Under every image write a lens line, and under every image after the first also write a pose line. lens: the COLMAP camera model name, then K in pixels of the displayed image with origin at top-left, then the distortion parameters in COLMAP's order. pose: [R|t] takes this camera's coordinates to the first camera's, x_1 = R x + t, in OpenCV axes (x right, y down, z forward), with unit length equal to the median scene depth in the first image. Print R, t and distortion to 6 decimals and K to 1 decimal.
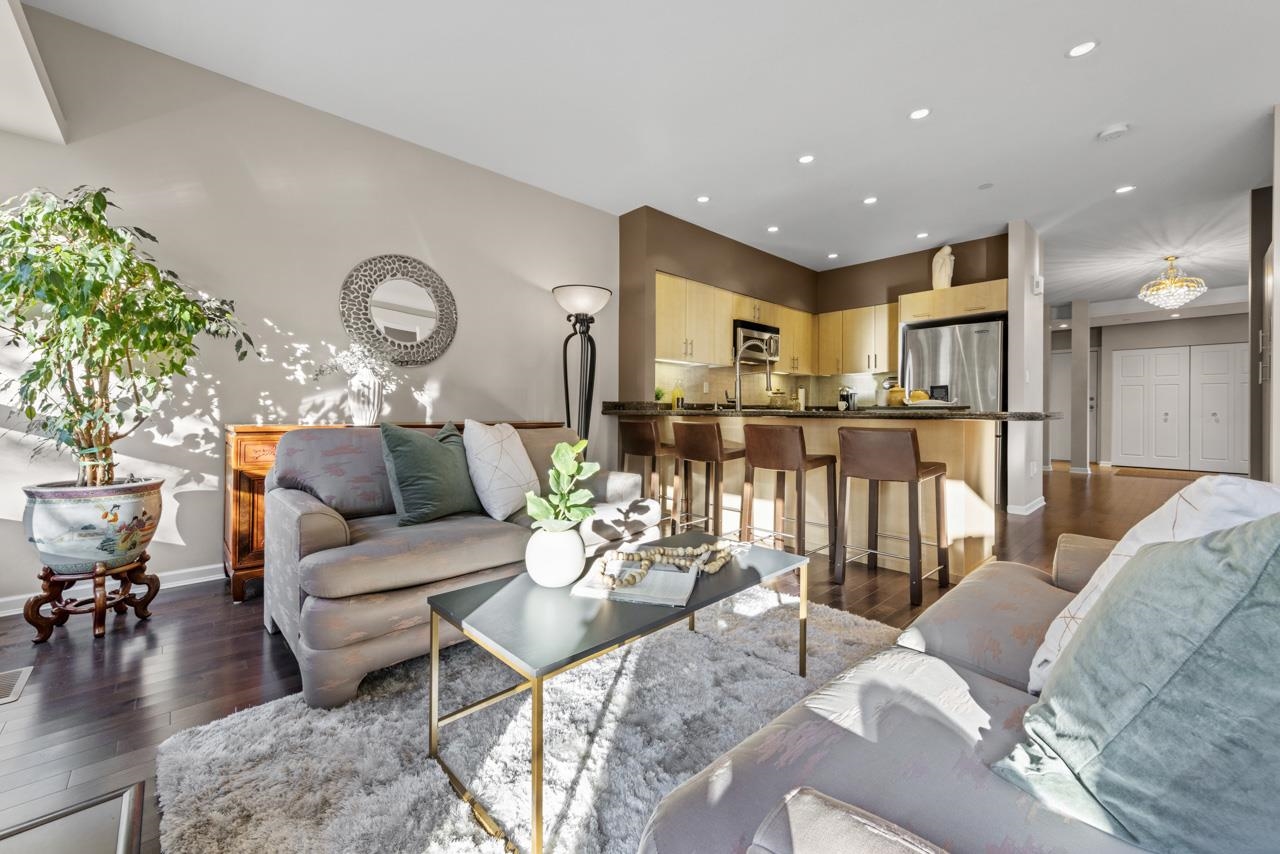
lens RADIAL K [[497.8, 0, 651.3], [0, 497.8, 410.7], [0, 0, 1]] dist [0.015087, -0.000578]
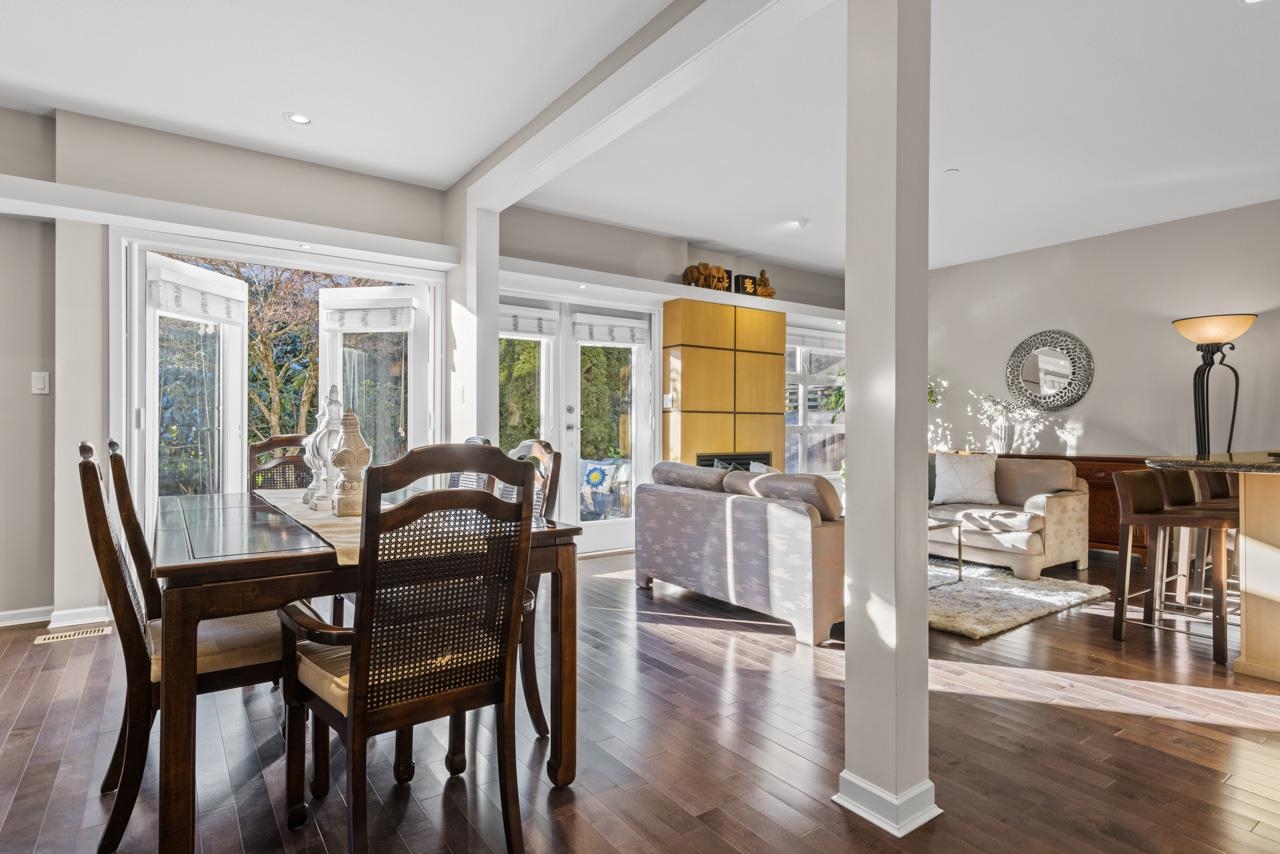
lens RADIAL K [[691.0, 0, 639.3], [0, 691.0, 423.5], [0, 0, 1]] dist [0.012831, 0.000015]
pose [[-0.151144, -0.011366, -0.988446, 1.004506], [-0.006537, 0.999924, -0.010499, -0.019226], [0.988490, 0.004874, -0.151207, 0.122480]]
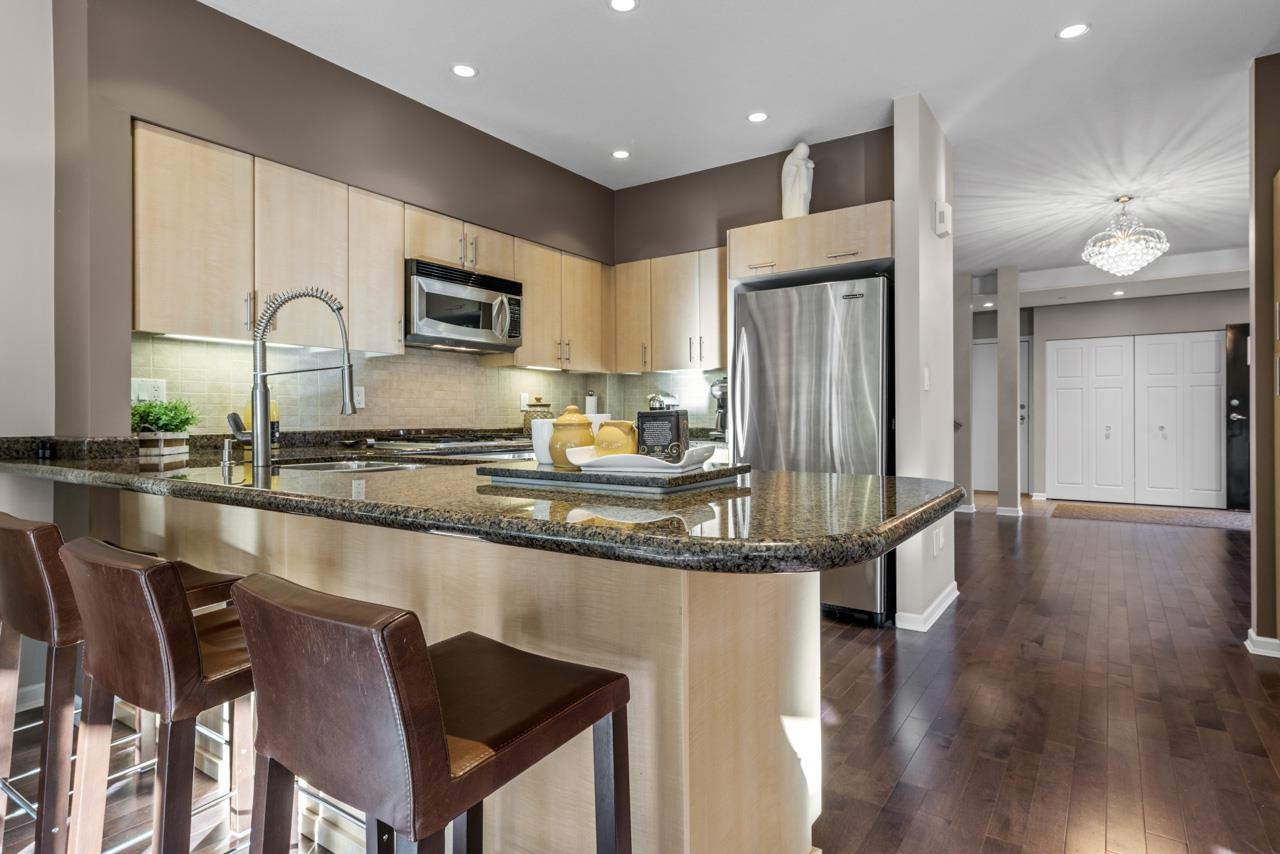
lens RADIAL K [[691.0, 0, 645.7], [0, 691.0, 417.3], [0, 0, 1]] dist [0.012831, 0.000015]
pose [[0.975359, -0.008320, 0.220467, 0.253714], [0.008586, 0.999963, -0.000247, -0.025882], [-0.220457, 0.002134, 0.975394, 0.293798]]
